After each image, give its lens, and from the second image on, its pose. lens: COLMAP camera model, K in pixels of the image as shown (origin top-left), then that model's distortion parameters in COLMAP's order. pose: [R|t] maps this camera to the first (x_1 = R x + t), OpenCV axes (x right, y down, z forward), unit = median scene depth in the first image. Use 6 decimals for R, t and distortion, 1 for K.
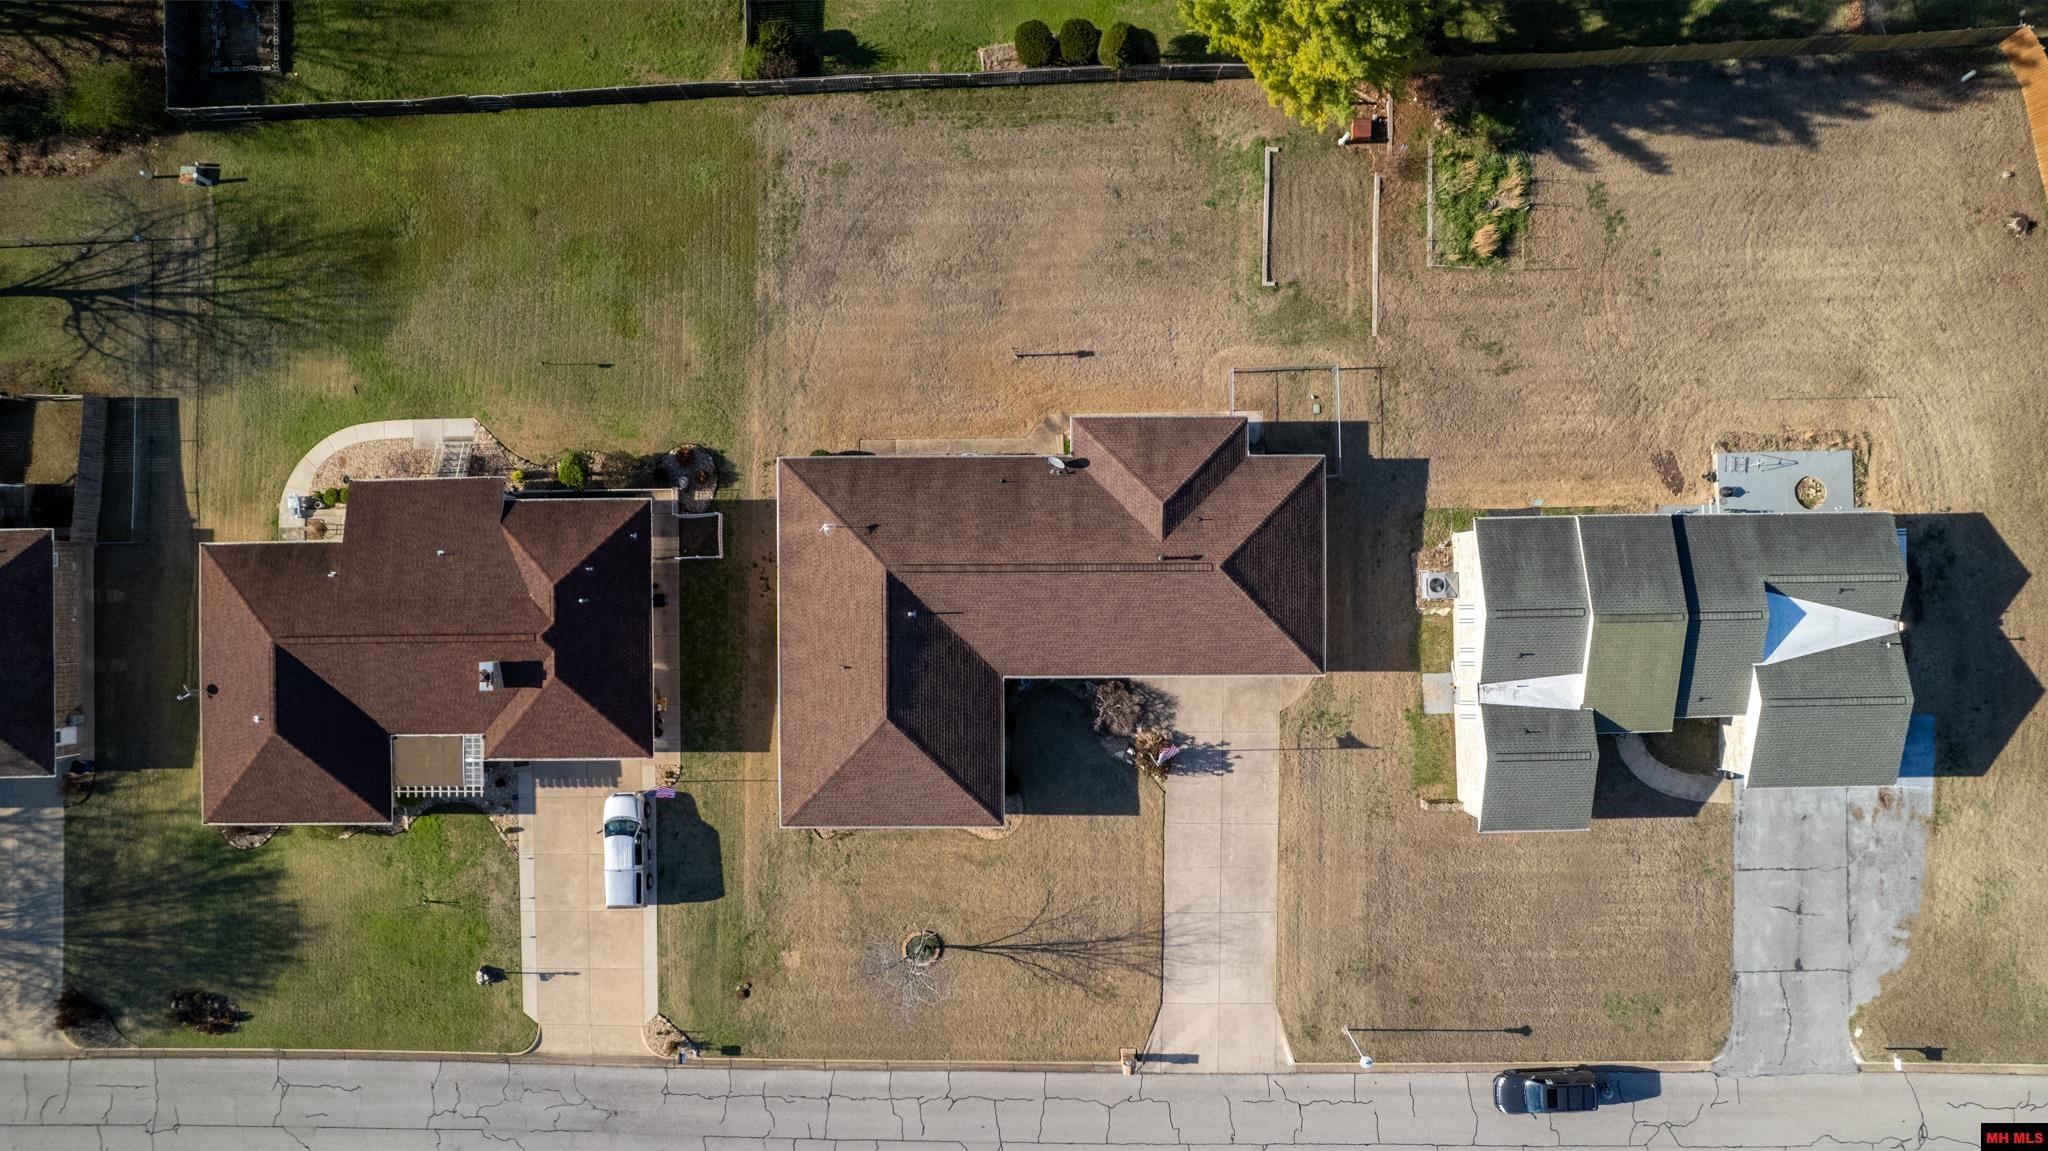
lens RADIAL K [[1304.1, 0, 1033.6], [0, 1304.1, 589.8], [0, 0, 1]] dist [-0.071906, 0.060400]
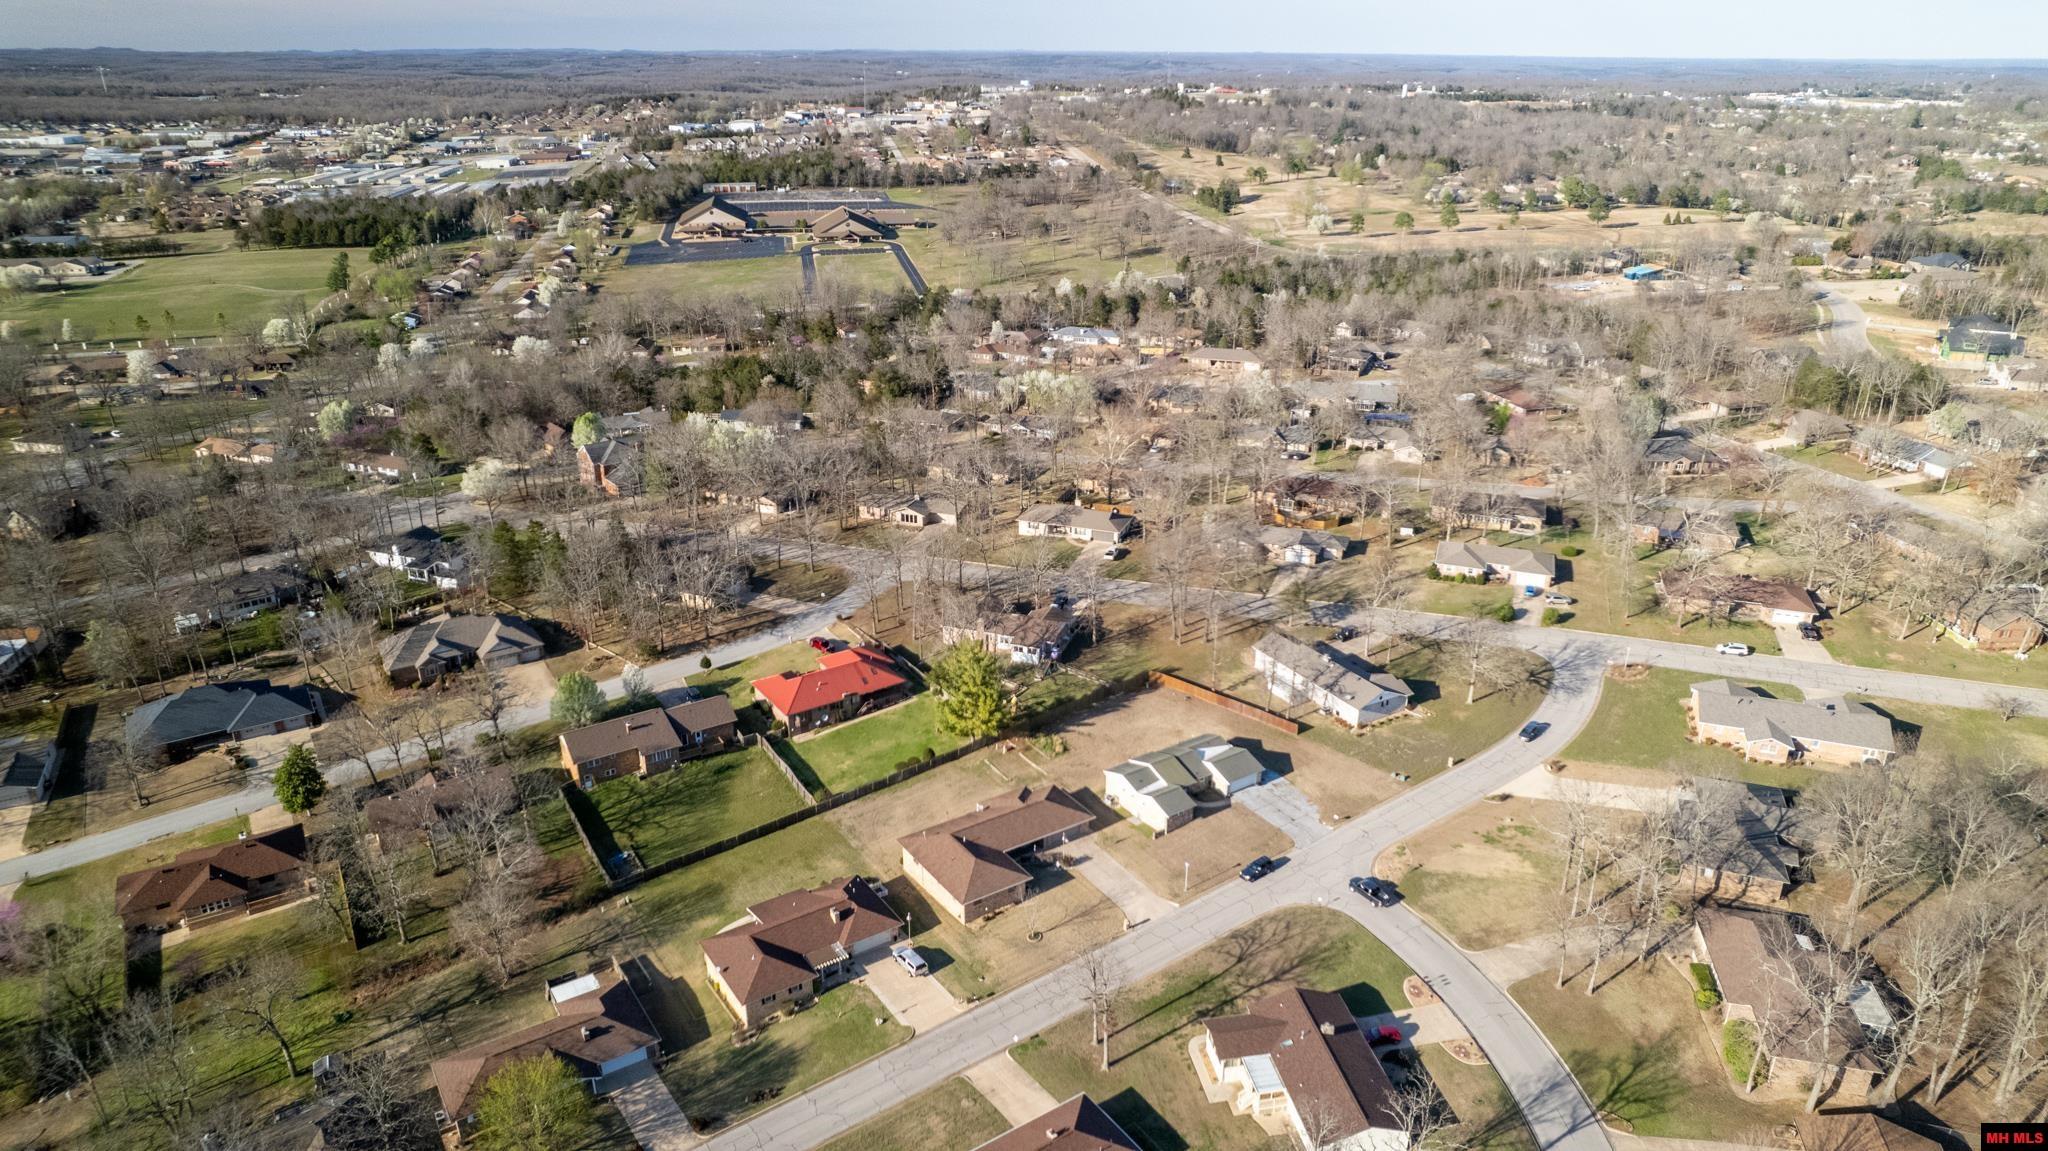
lens RADIAL K [[1303.8, 0, 1019.3], [0, 1303.8, 594.6], [0, 0, 1]] dist [-0.065769, 0.063048]
pose [[0.838281, -0.211975, 0.502347, -1.222144], [0.545237, 0.328197, -0.771365, 1.962803], [-0.001359, 0.920518, 0.390697, -0.572681]]
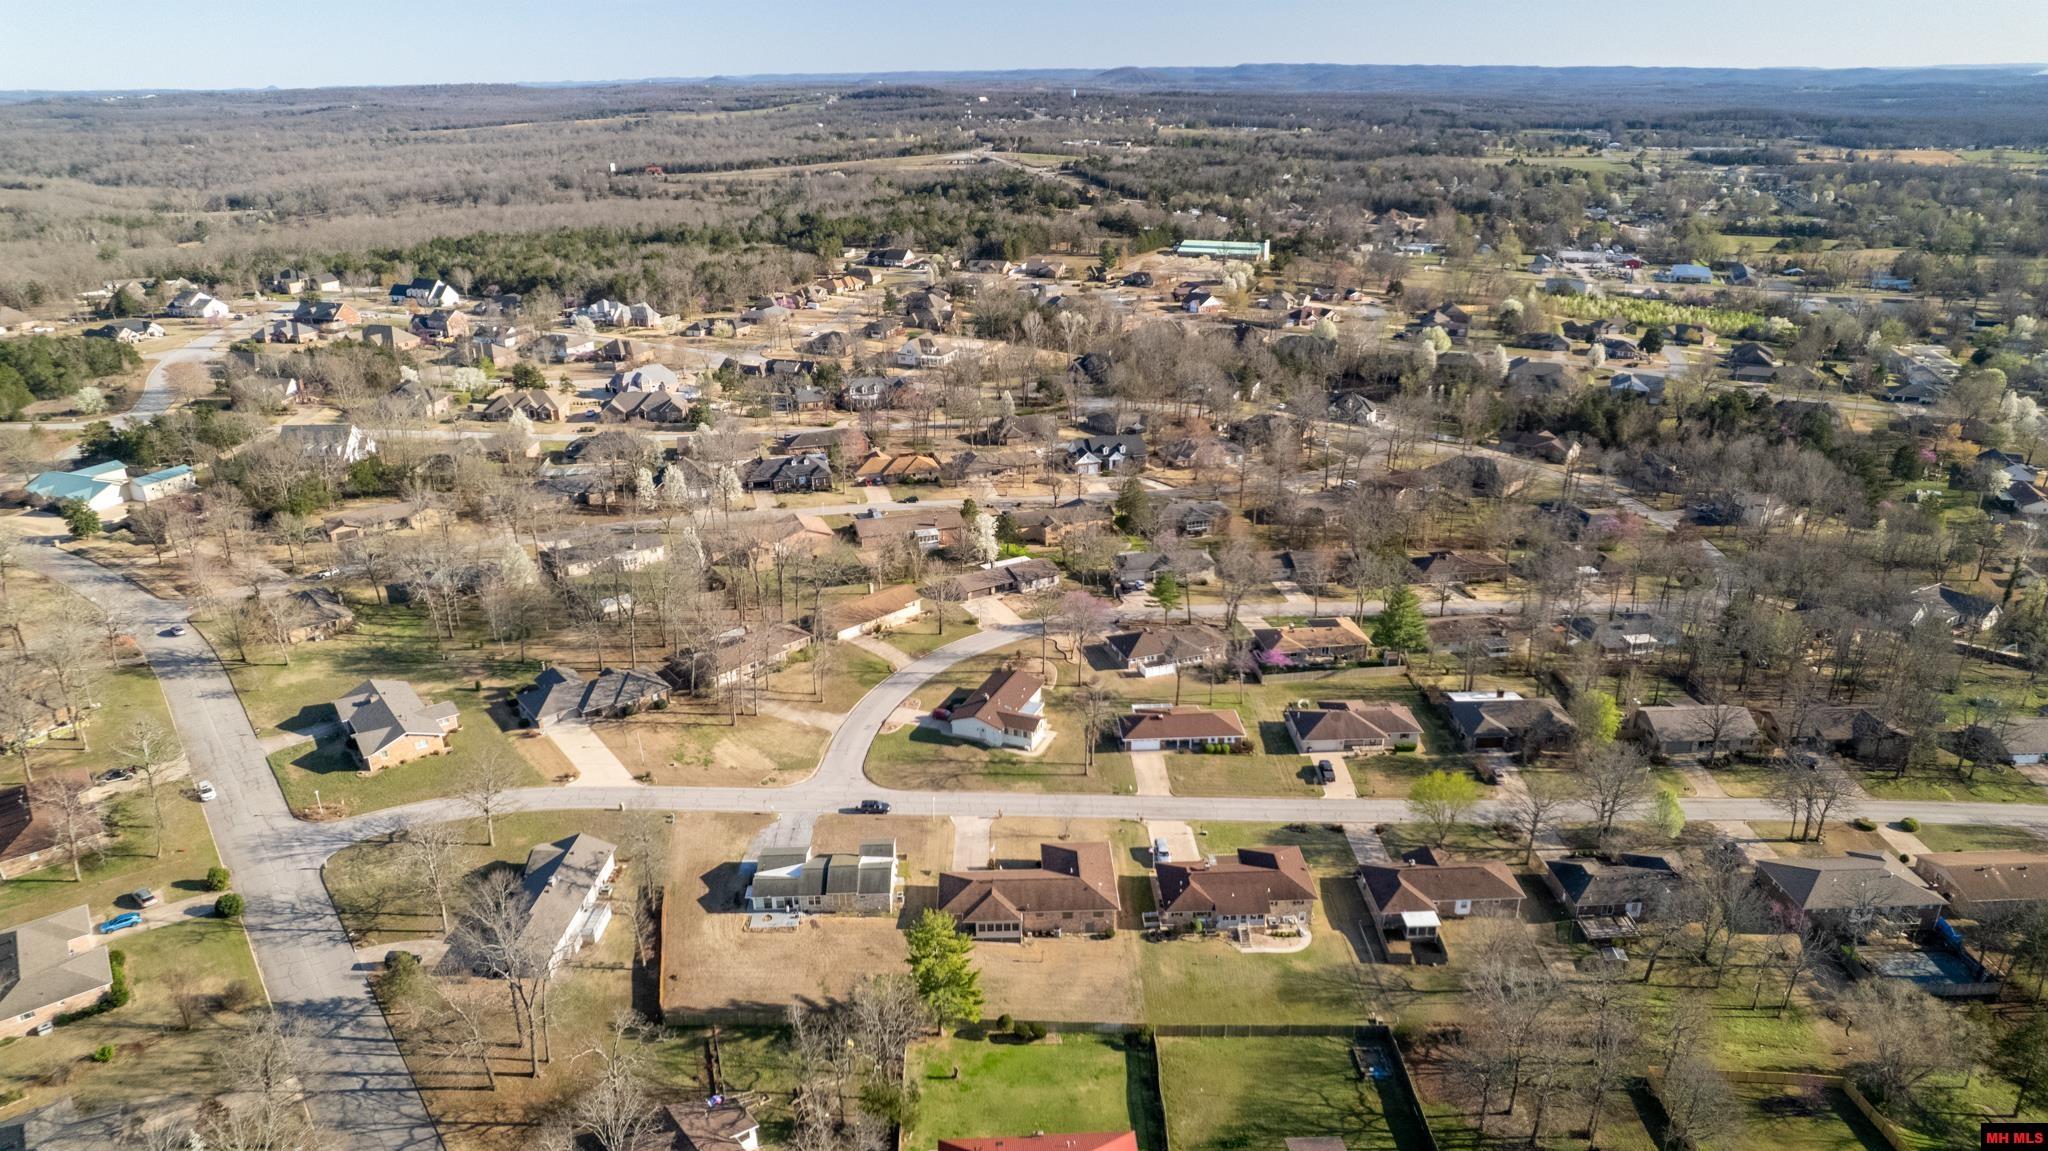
lens RADIAL K [[1304.1, 0, 1033.6], [0, 1304.1, 589.8], [0, 0, 1]] dist [-0.071906, 0.060400]
pose [[-0.999539, 0.018589, -0.023995, 0.057208], [-0.029222, -0.375584, 0.926327, -2.459195], [0.008208, 0.926602, 0.375954, -0.765052]]
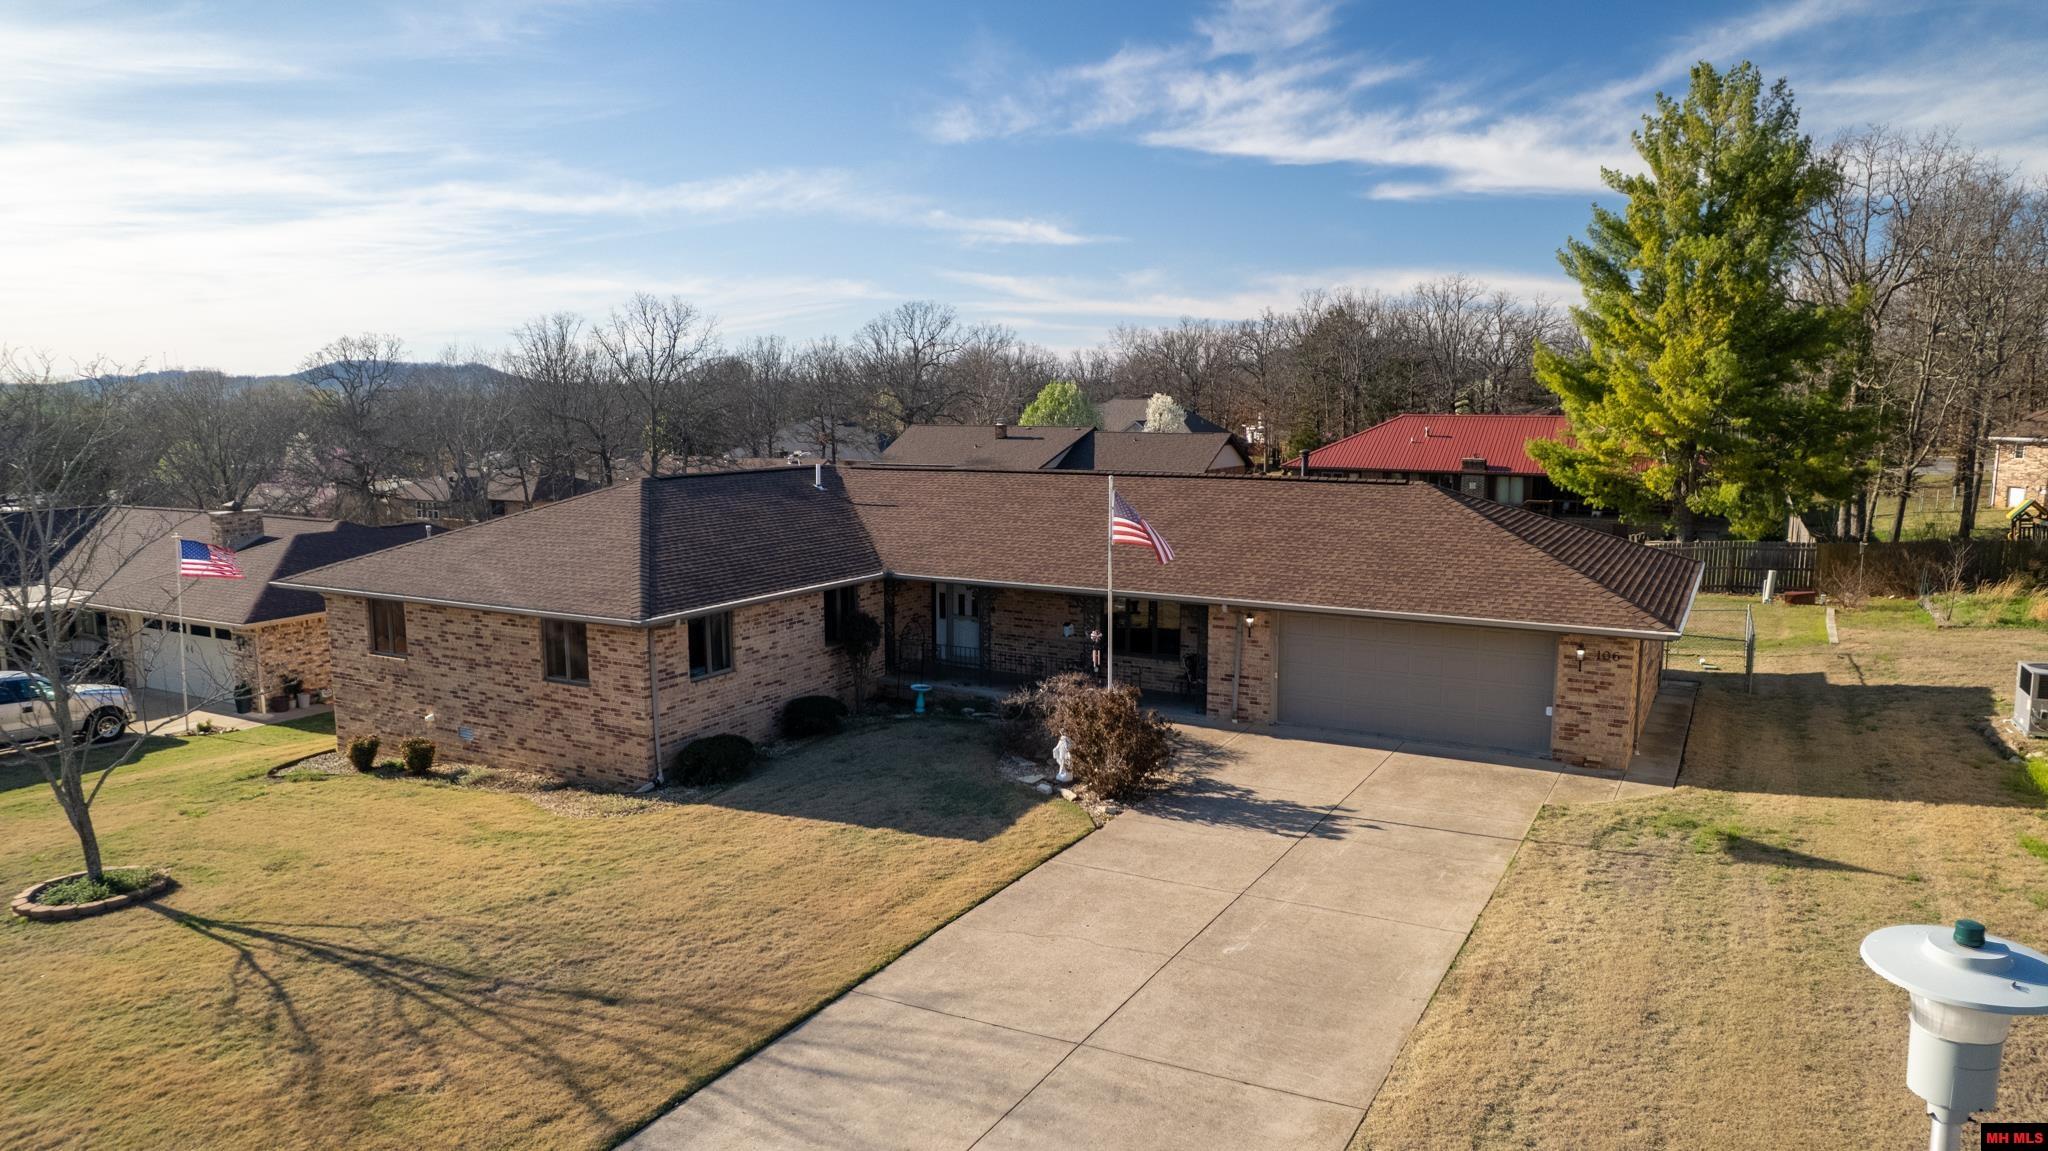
lens RADIAL K [[1304.1, 0, 1033.6], [0, 1304.1, 589.8], [0, 0, 1]] dist [-0.071906, 0.060400]
pose [[0.873503, 0.069290, -0.481862, 0.227077], [-0.486813, 0.128949, -0.863936, 0.412463], [0.002273, 0.989227, 0.146369, 0.894948]]
